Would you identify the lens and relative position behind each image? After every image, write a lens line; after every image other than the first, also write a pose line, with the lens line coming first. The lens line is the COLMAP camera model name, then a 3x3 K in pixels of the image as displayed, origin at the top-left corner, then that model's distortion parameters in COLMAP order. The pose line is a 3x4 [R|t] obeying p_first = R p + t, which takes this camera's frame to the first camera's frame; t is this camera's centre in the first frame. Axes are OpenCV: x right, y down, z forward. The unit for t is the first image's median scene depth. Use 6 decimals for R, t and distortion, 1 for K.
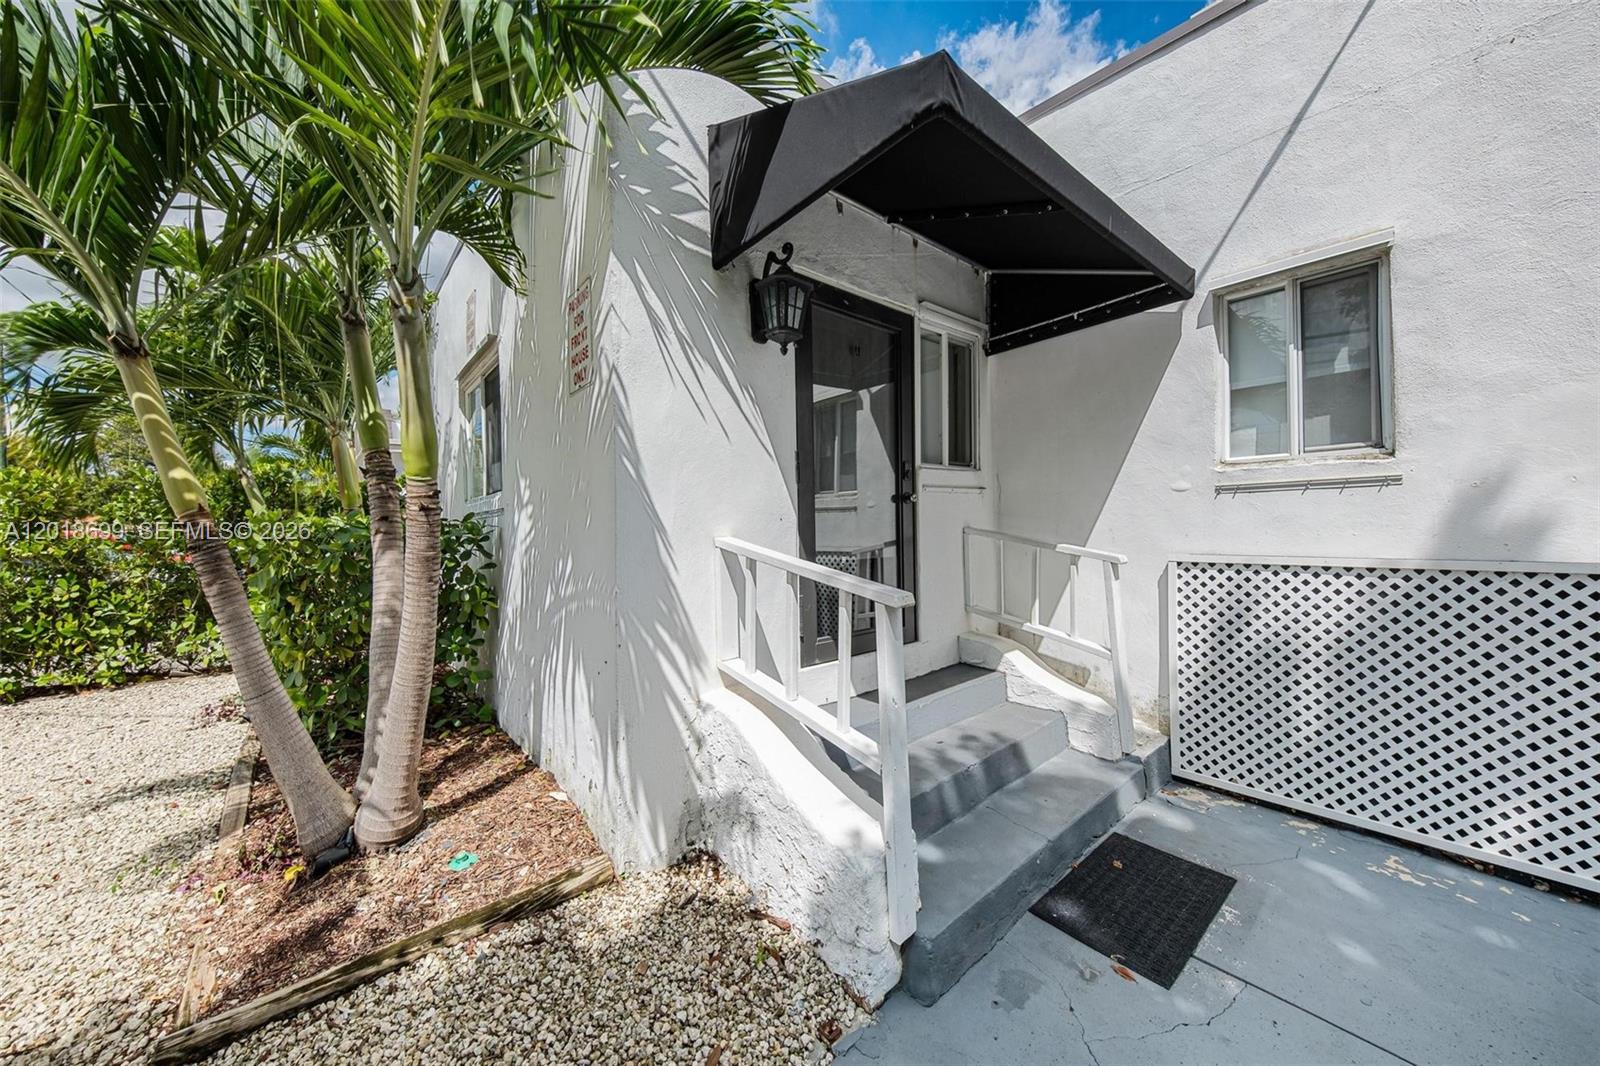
lens RADIAL K [[556.7, 0, 798.7], [0, 556.7, 525.4], [0, 0, 1]] dist [0.026130, -0.012429]
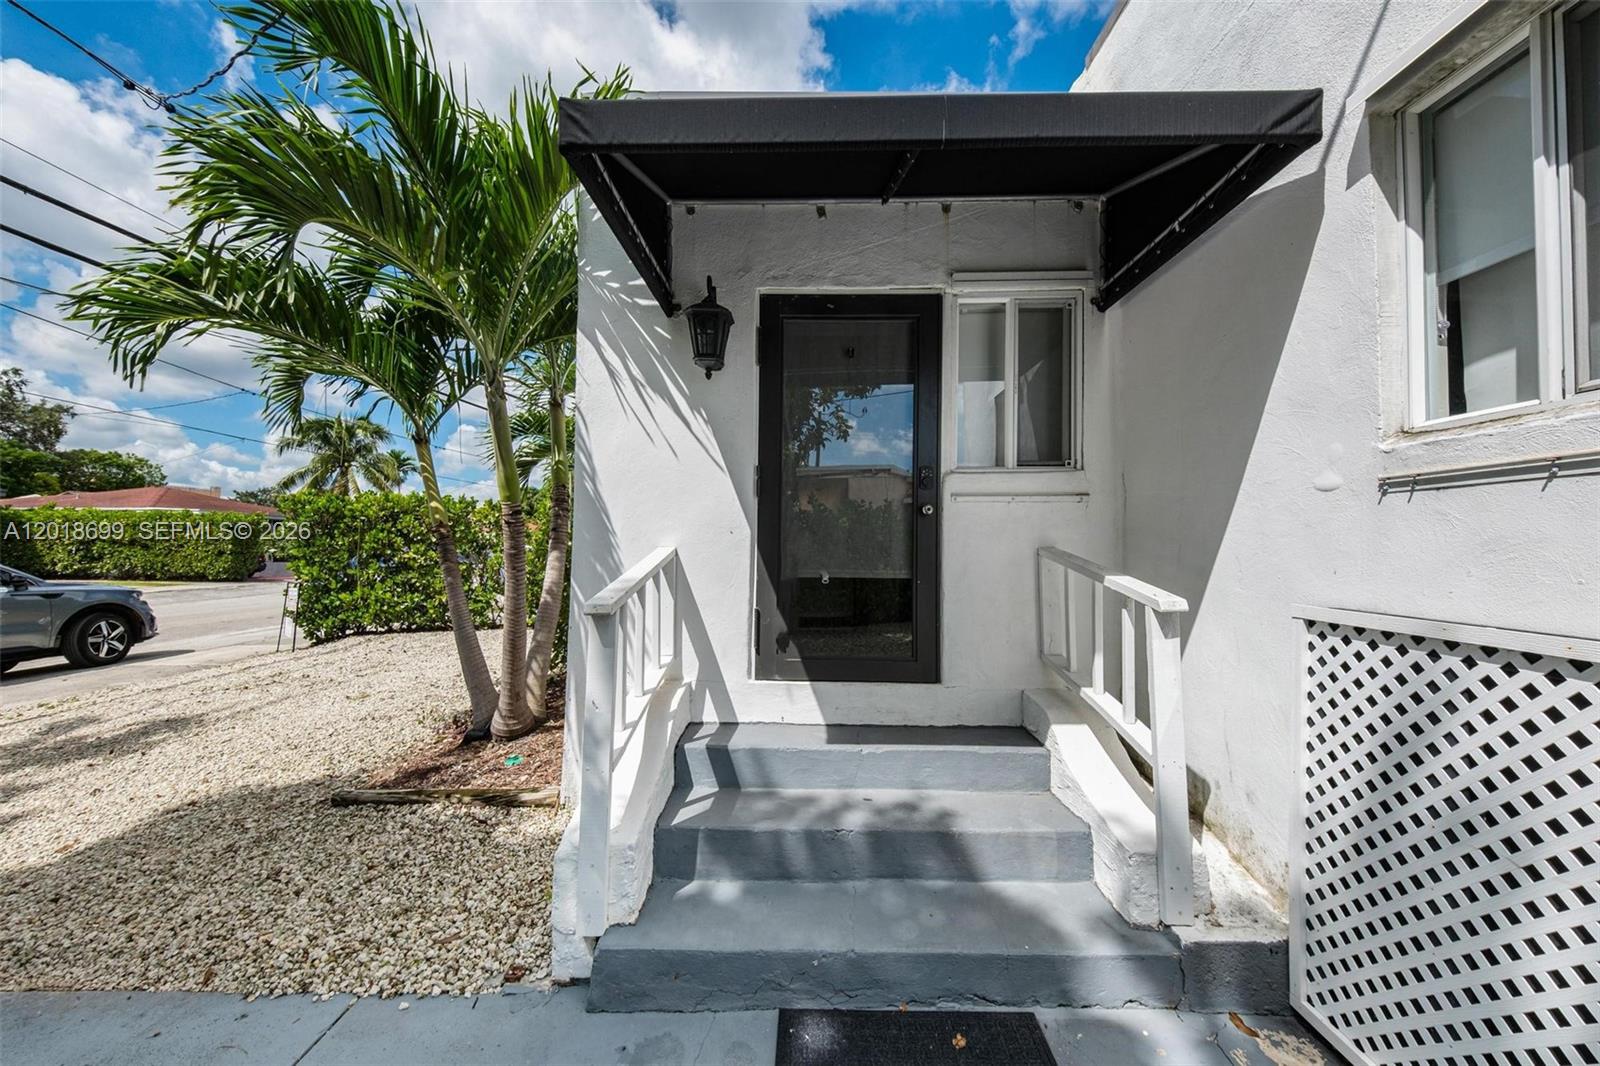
lens RADIAL K [[556.7, 0, 798.7], [0, 556.7, 525.4], [0, 0, 1]] dist [0.026130, -0.012429]
pose [[0.753112, 0.003023, -0.657885, 0.710801], [-0.021662, 0.999561, -0.020205, -0.005555], [0.657536, 0.029467, 0.752847, 0.276217]]
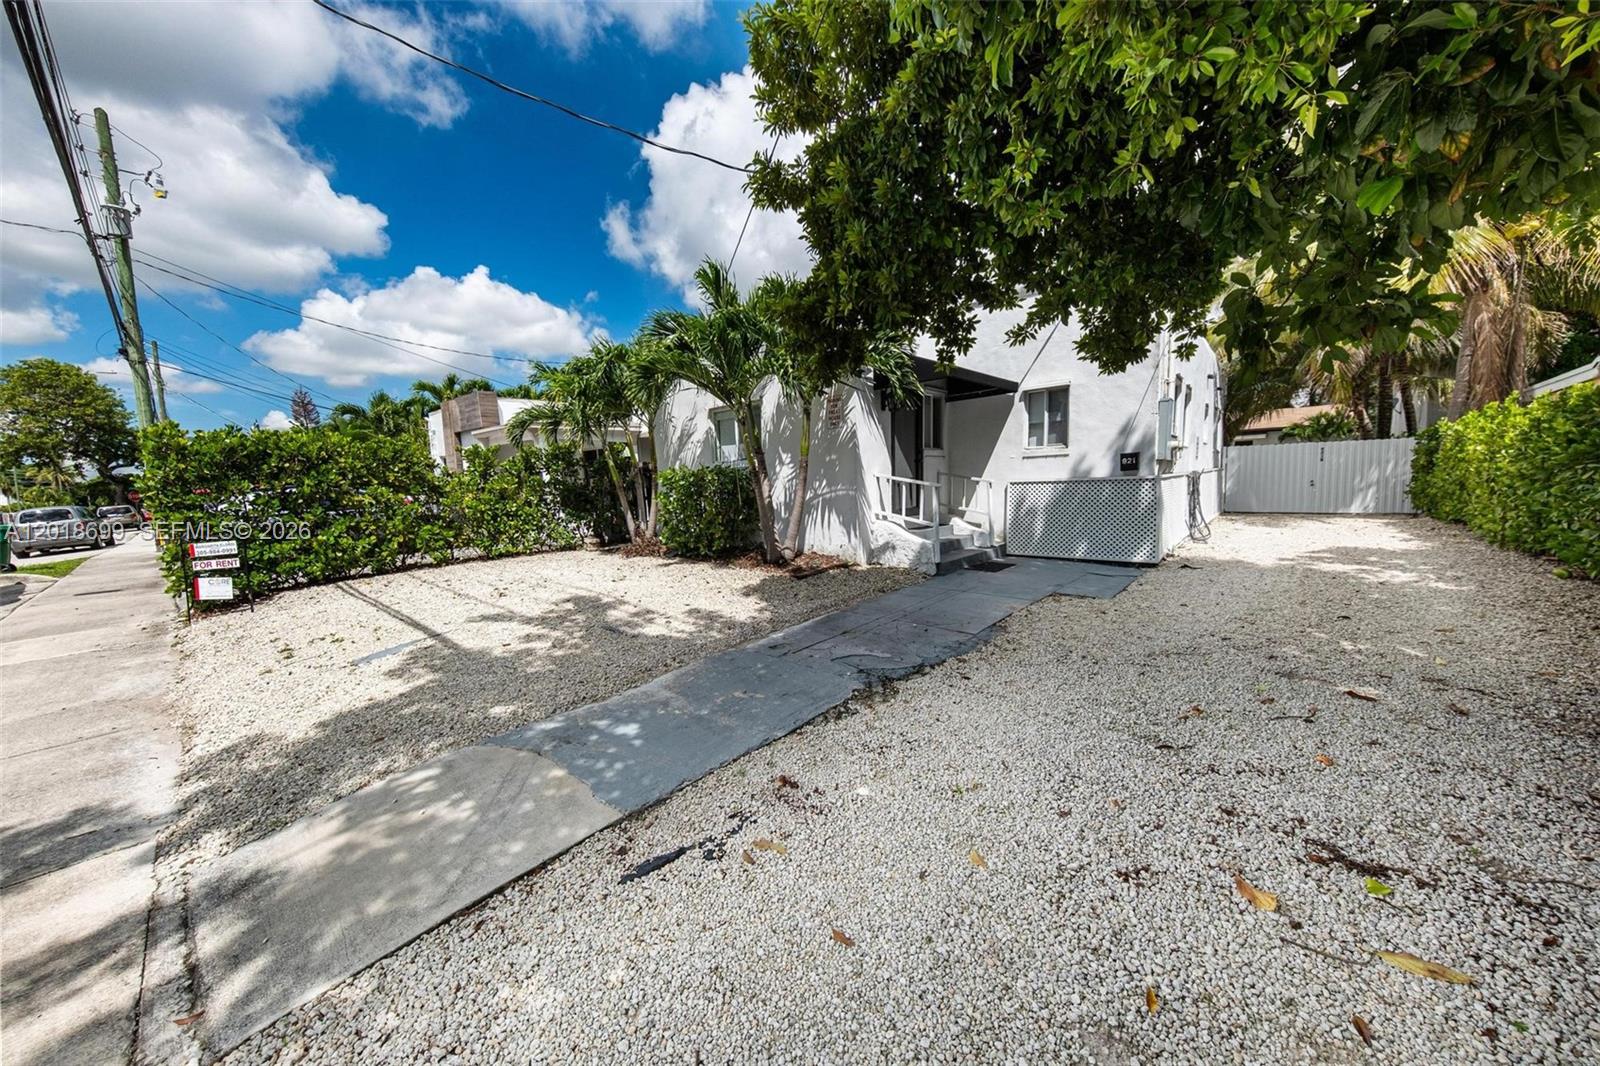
lens RADIAL K [[530.5, 0, 806.8], [0, 530.5, 542.9], [0, 0, 1]] dist [0.023153, -0.013195]
pose [[0.990038, -0.021862, 0.139089, -0.848292], [0.007623, 0.994745, 0.102097, 0.093635], [-0.140591, -0.100020, 0.985003, -1.775508]]
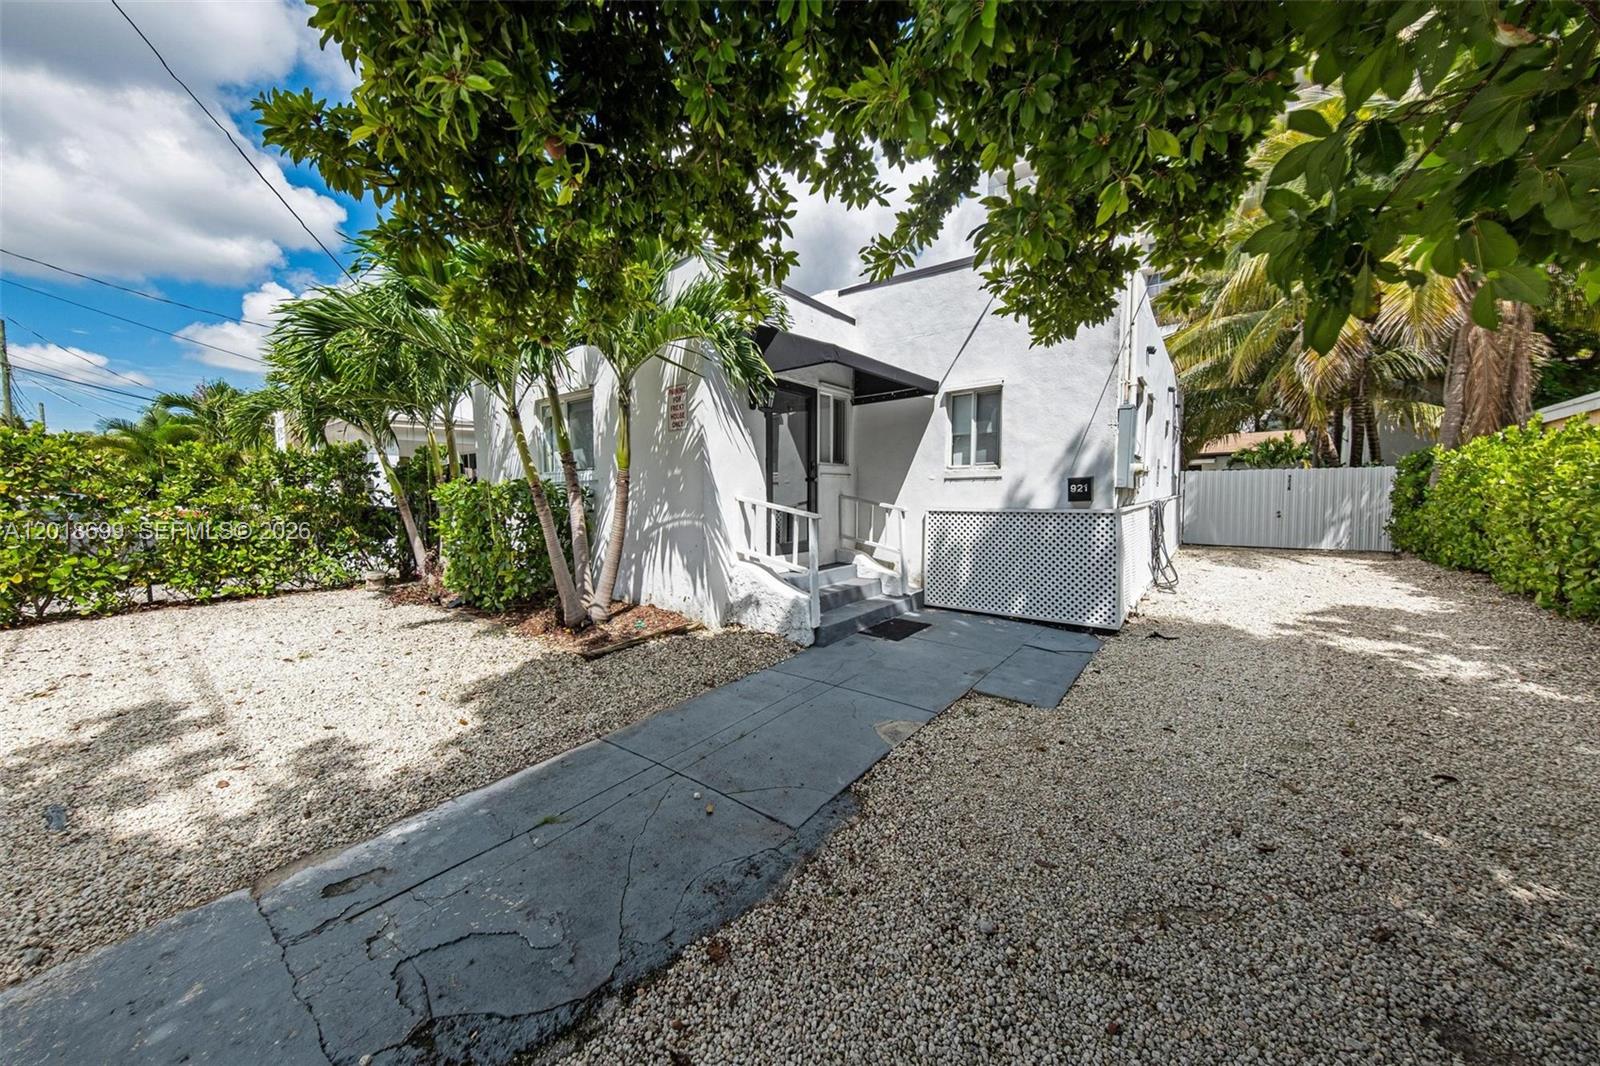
lens RADIAL K [[536.2, 0, 800.0], [0, 536.2, 533.0], [0, 0, 1]] dist [0.025589, -0.010808]
pose [[0.978593, 0.003258, 0.205778, -0.299268], [-0.015767, 0.998123, 0.059174, 0.035203], [-0.205199, -0.061152, 0.976808, -1.082879]]
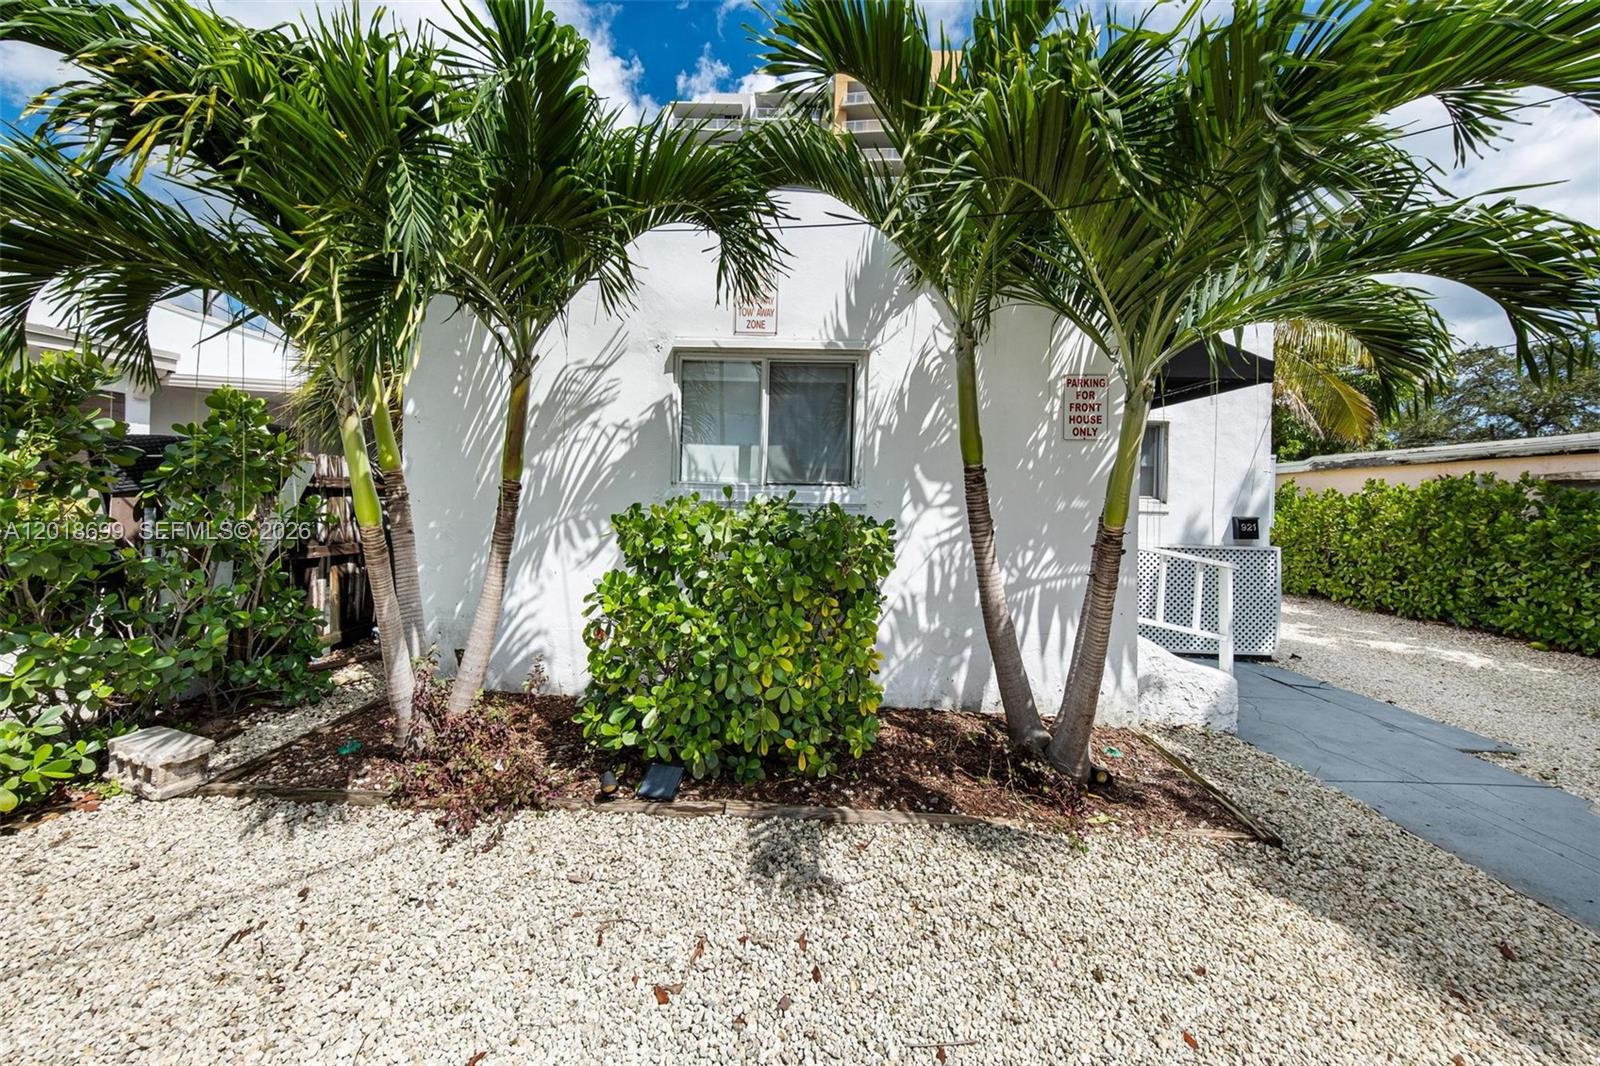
lens RADIAL K [[573.4, 0, 794.5], [0, 573.4, 505.0], [0, 0, 1]] dist [0.000016, -0.000141]
pose [[0.664213, 0.038721, 0.746539, -1.791430], [-0.042397, 0.999001, -0.014094, -0.009194], [-0.746340, -0.022289, 0.665192, 0.462968]]
